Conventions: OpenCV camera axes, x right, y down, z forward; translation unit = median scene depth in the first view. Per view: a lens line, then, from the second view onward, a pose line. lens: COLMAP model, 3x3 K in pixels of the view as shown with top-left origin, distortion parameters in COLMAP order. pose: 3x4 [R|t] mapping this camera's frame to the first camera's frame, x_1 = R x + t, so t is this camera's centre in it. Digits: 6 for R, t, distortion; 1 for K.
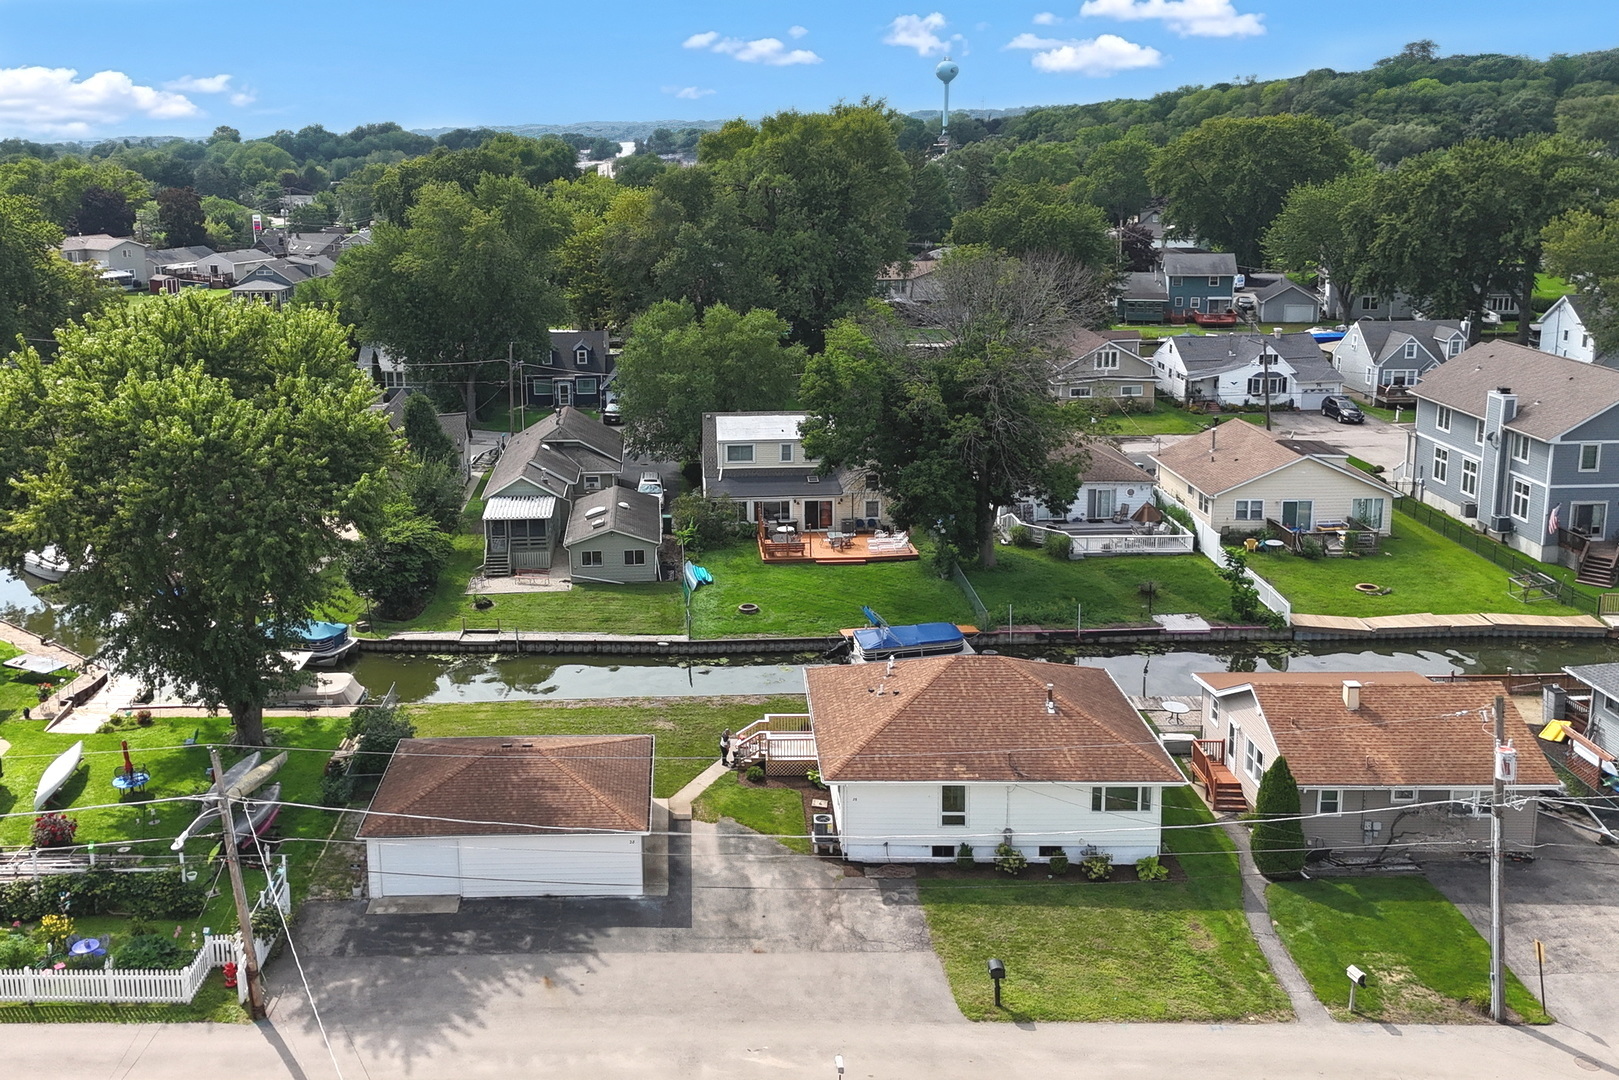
lens RADIAL K [[1531.8, 0, 794.2], [0, 1531.8, 539.1], [0, 0, 1]] dist [0.039593, 0.000000]
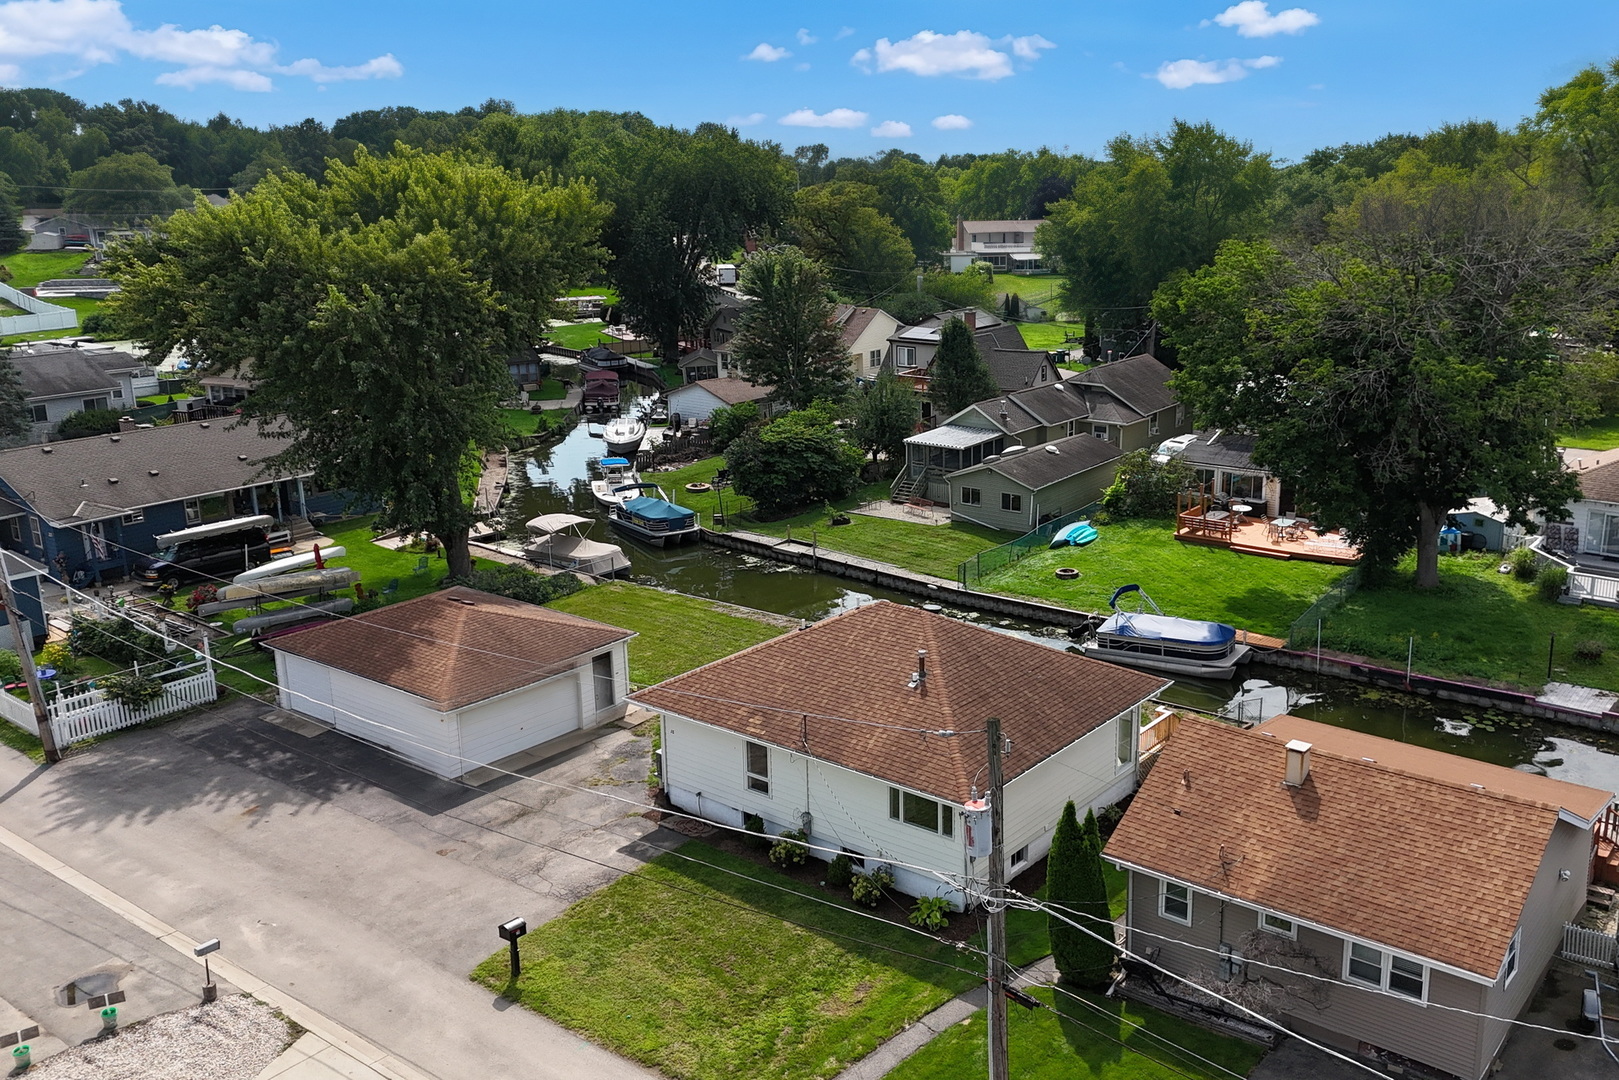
lens RADIAL K [[1531.8, 0, 806.9], [0, 1531.8, 542.8], [0, 0, 1]] dist [0.039593, 0.000000]
pose [[0.806270, 0.173338, -0.565582, 0.566481], [-0.169892, 0.983678, 0.059284, 0.003734], [0.566627, 0.048288, 0.822558, 0.341010]]
